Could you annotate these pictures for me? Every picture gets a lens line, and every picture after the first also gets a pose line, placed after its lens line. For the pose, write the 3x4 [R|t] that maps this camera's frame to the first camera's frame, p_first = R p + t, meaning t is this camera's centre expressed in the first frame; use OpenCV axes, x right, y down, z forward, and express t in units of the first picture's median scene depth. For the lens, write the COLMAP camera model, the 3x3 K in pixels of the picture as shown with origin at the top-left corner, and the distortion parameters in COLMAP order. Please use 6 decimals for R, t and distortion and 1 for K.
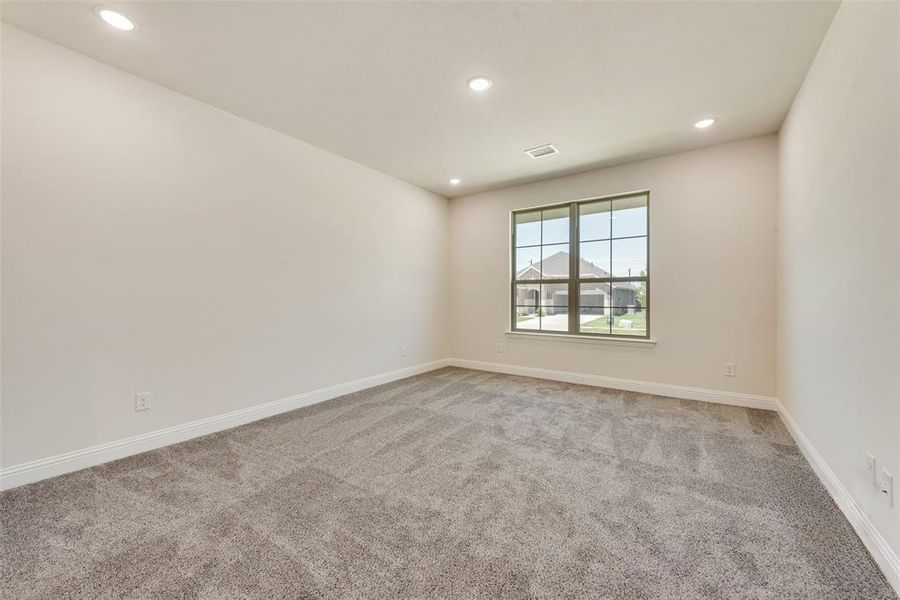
lens RADIAL K [[352.4, 0, 453.7], [0, 352.4, 299.0], [0, 0, 1]] dist [0.010422, -0.002434]
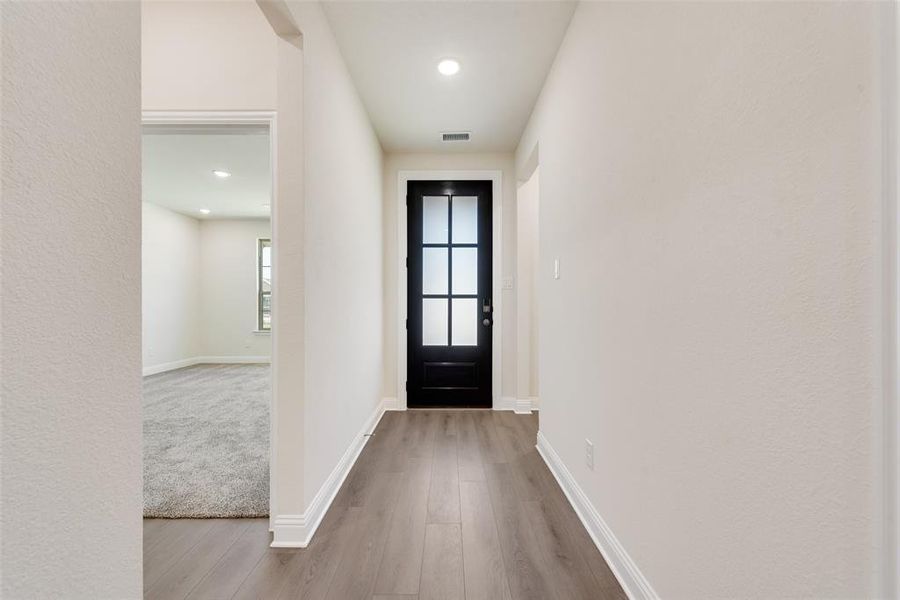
lens RADIAL K [[352.4, 0, 447.2], [0, 352.4, 303.0], [0, 0, 1]] dist [0.010422, -0.002434]
pose [[0.828536, -0.001692, 0.559934, 0.012490], [0.007438, 0.999940, -0.007984, 0.006565], [-0.559887, 0.010780, 0.828499, -0.606413]]
